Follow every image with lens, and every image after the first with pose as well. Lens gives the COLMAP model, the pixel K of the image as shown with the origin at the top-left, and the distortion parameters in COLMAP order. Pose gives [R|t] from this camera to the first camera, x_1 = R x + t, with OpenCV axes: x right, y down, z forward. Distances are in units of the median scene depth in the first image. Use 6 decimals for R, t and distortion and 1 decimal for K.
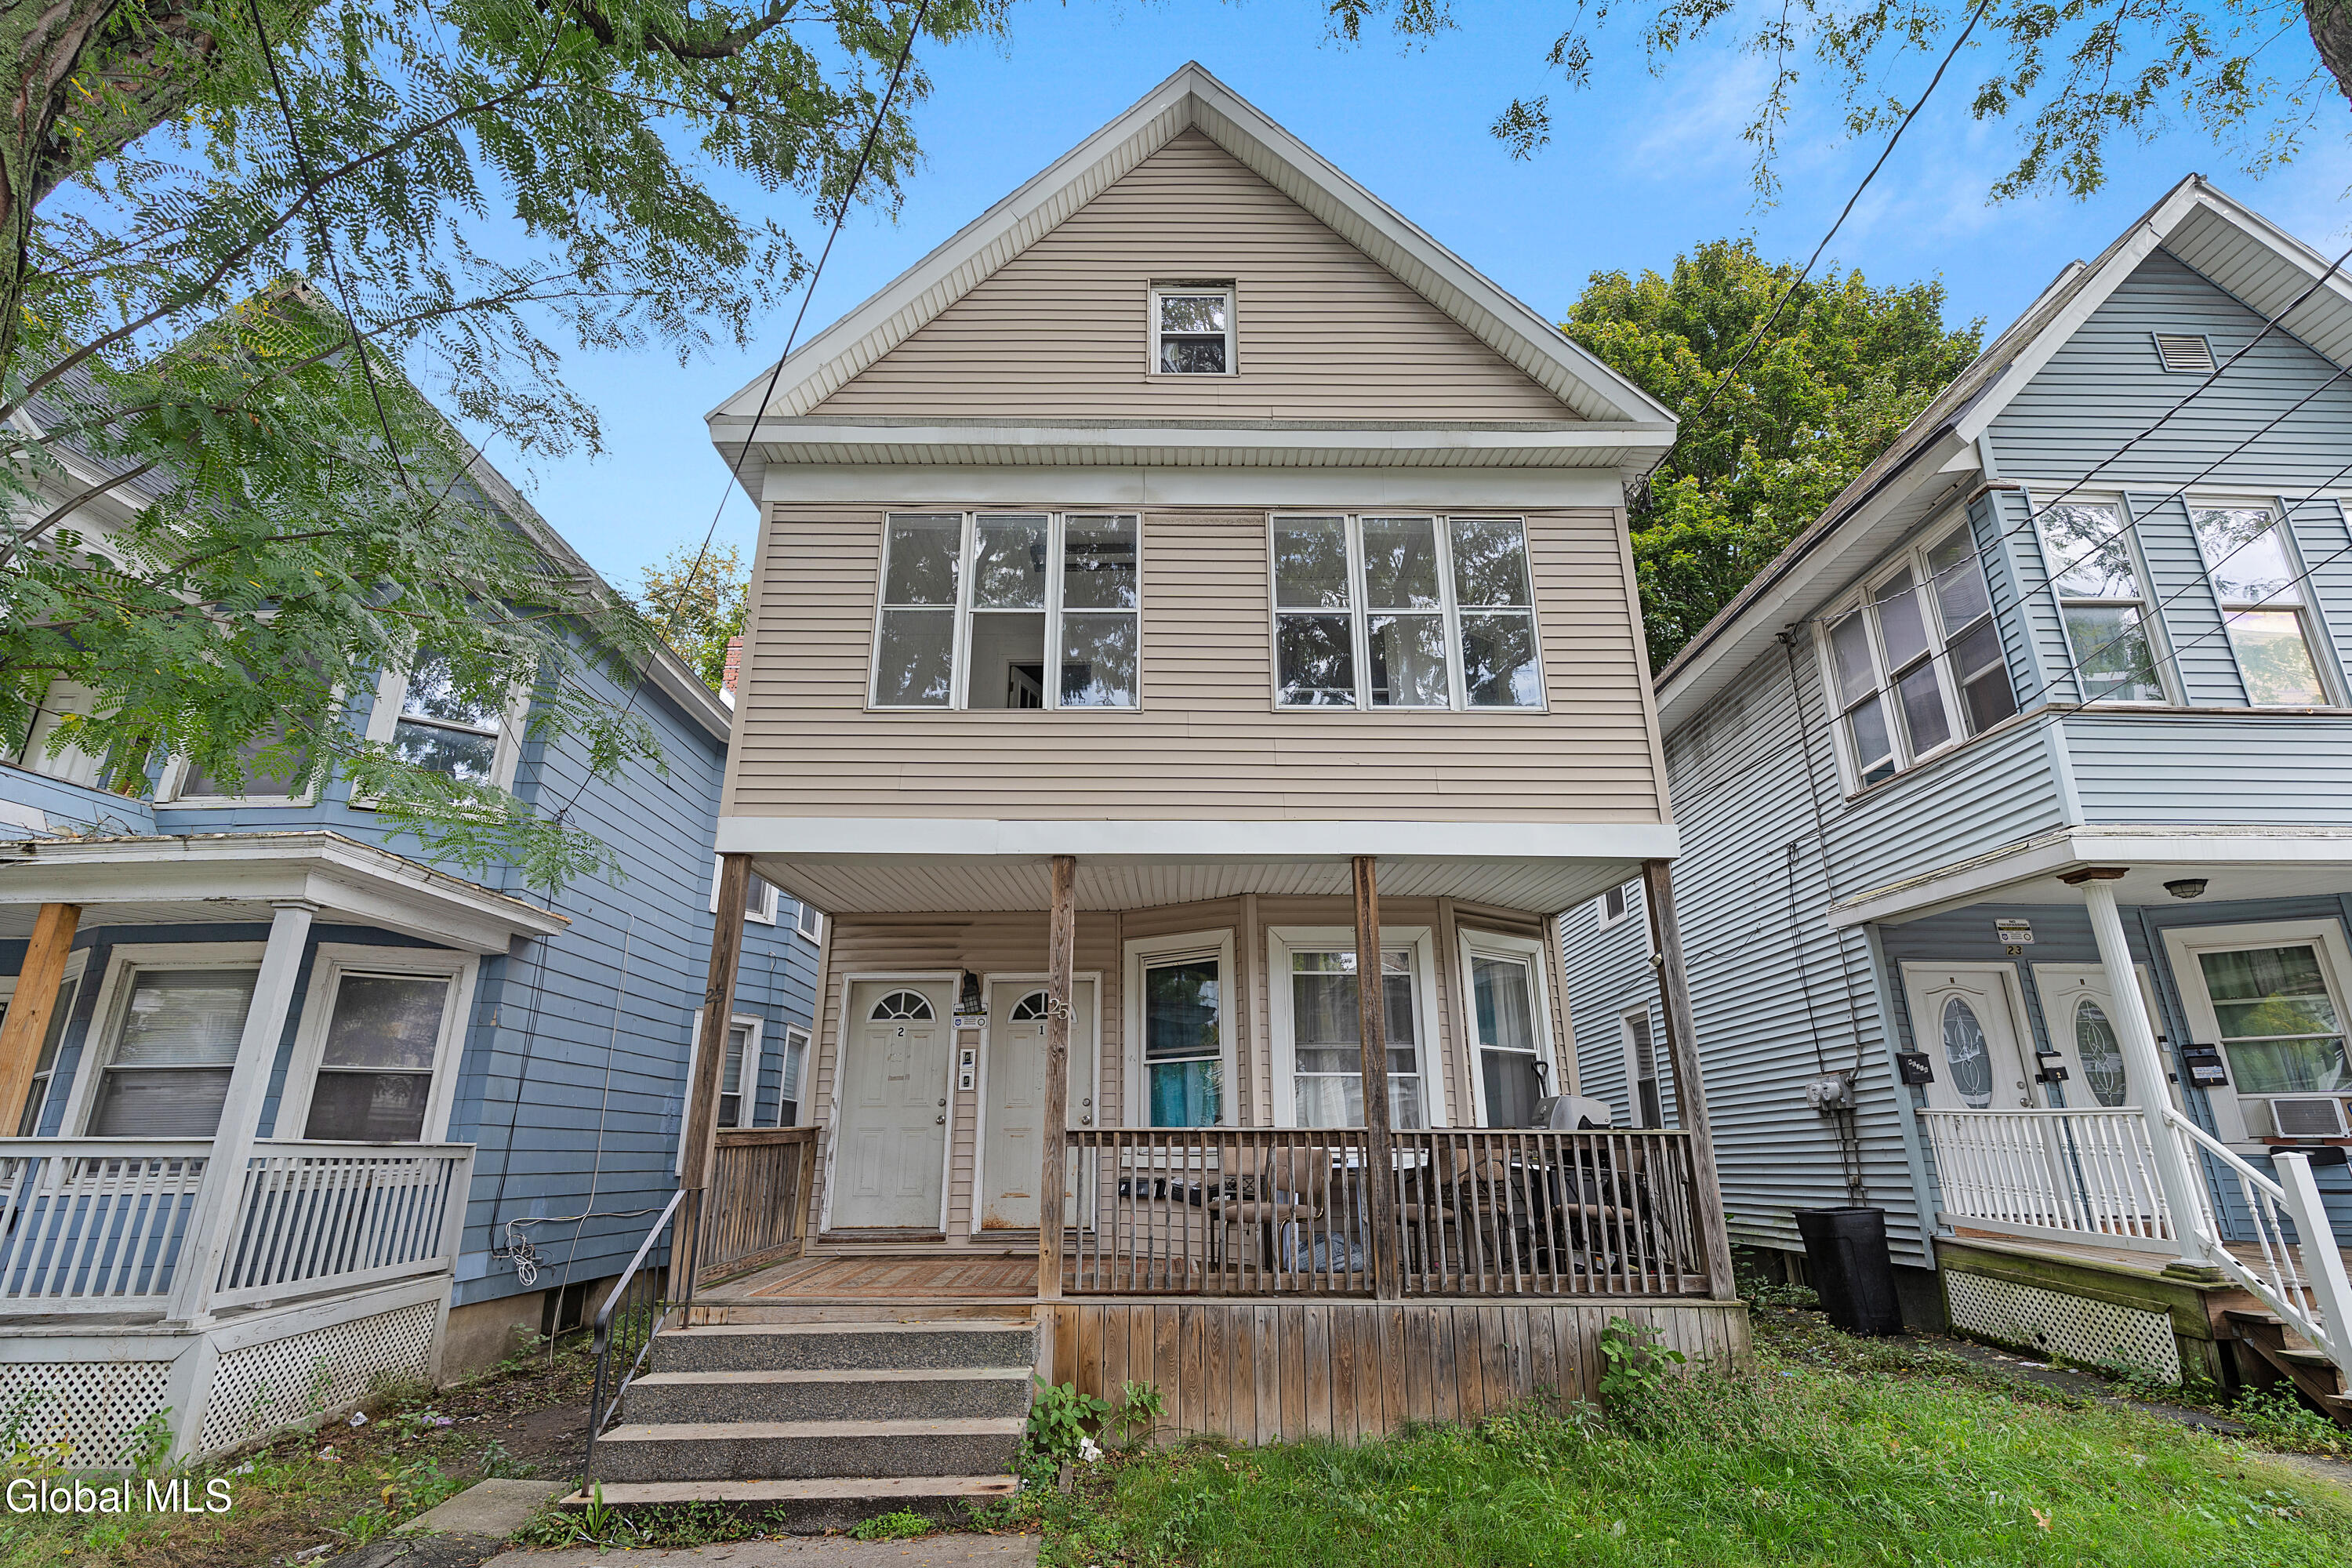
lens RADIAL K [[1133.0, 0, 1194.5], [0, 1133.0, 790.9], [0, 0, 1]] dist [0.002592, -0.000794]
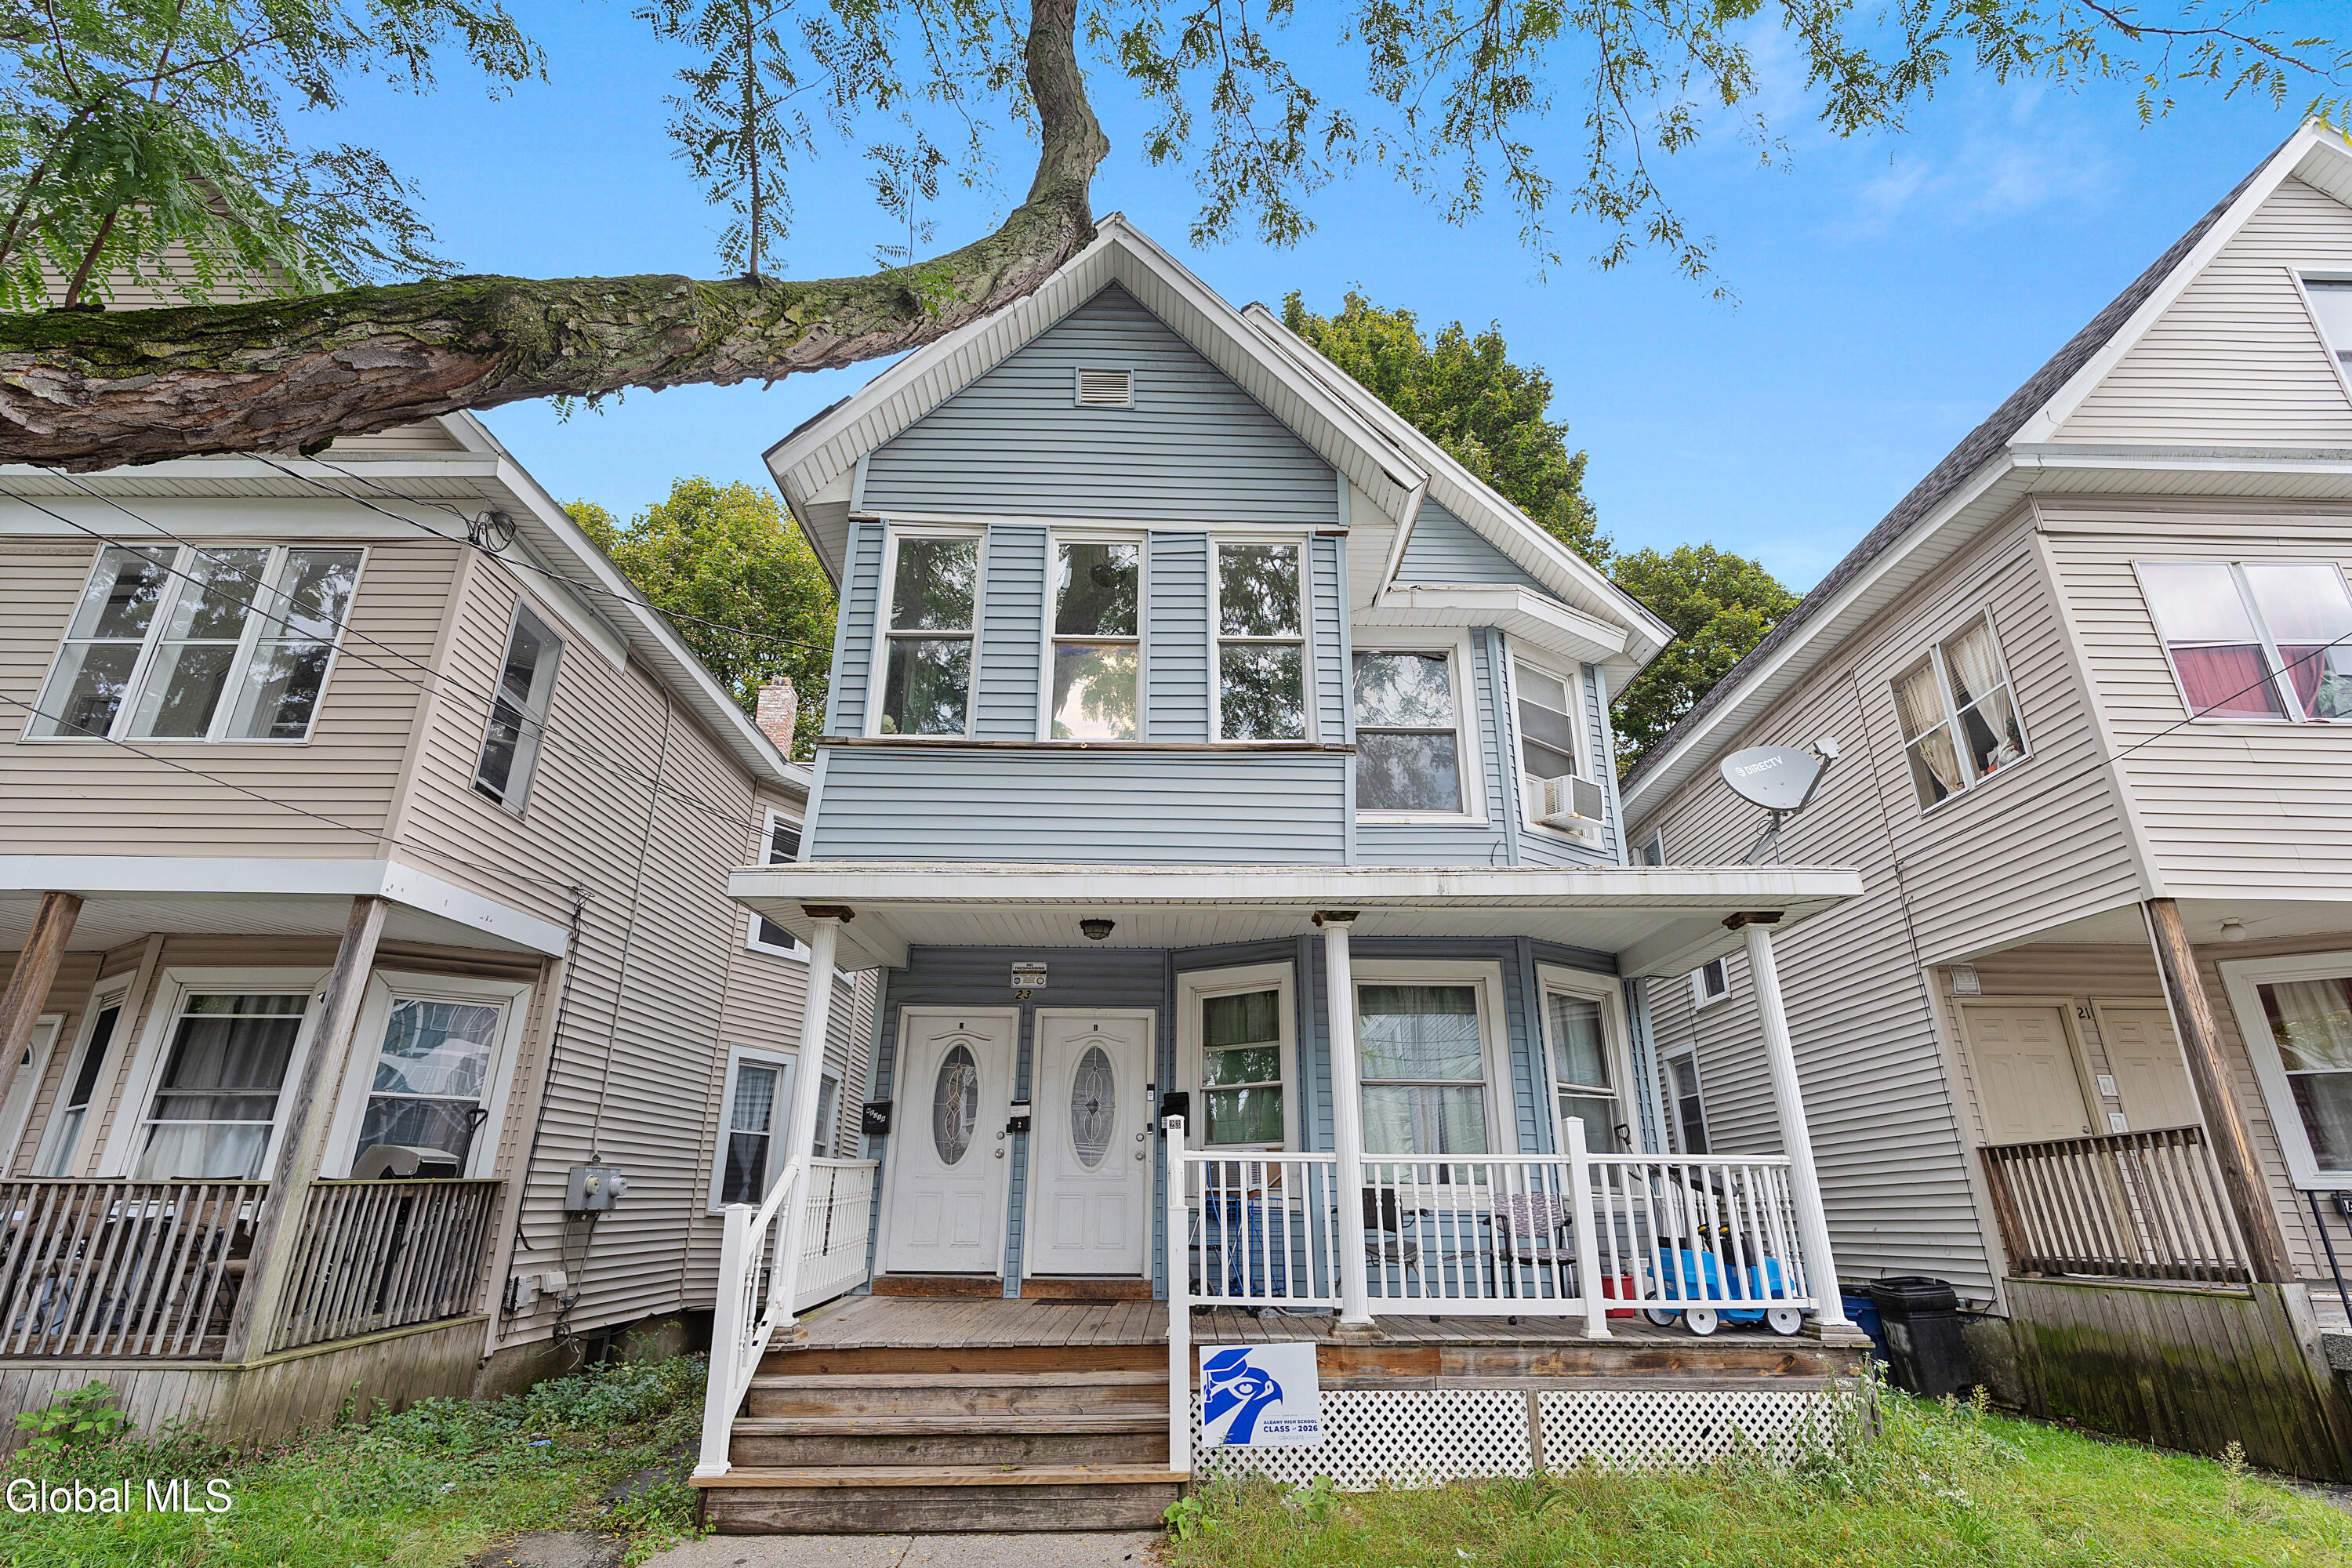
lens RADIAL K [[1133.0, 0, 1197.1], [0, 1133.0, 783.9], [0, 0, 1]] dist [0.002592, -0.000794]
pose [[0.999963, 0.001244, -0.008455, 0.941329], [-0.001655, 0.998807, -0.048808, 0.008158], [0.008384, 0.048821, 0.998772, 0.027019]]
